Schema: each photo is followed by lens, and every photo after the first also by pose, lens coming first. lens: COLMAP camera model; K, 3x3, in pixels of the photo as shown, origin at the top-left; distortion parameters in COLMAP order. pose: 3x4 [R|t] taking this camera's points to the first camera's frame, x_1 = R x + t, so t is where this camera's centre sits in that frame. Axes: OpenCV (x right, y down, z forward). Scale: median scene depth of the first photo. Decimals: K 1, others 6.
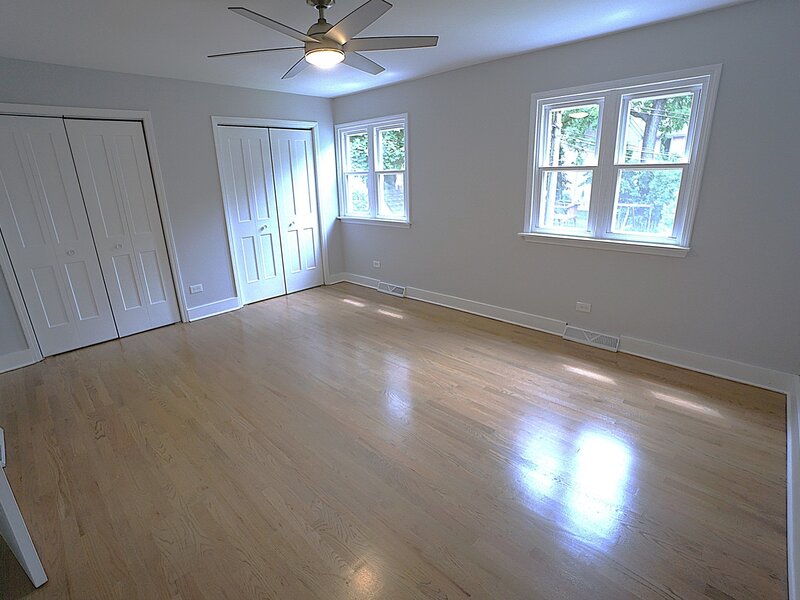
lens RADIAL K [[391.8, 0, 390.9], [0, 391.8, 303.2], [0, 0, 1]] dist [-0.066332, 0.023195]
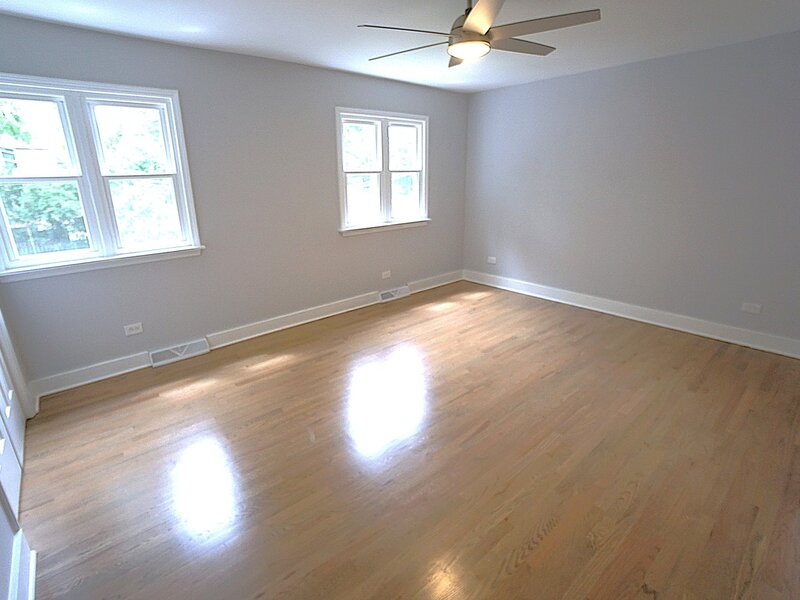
lens RADIAL K [[391.8, 0, 390.9], [0, 391.8, 303.2], [0, 0, 1]] dist [-0.066332, 0.023195]
pose [[0.086503, -0.288409, 0.953592, -0.781341], [0.322988, 0.913599, 0.247015, -0.217518], [-0.942441, 0.286632, 0.172181, 0.726595]]
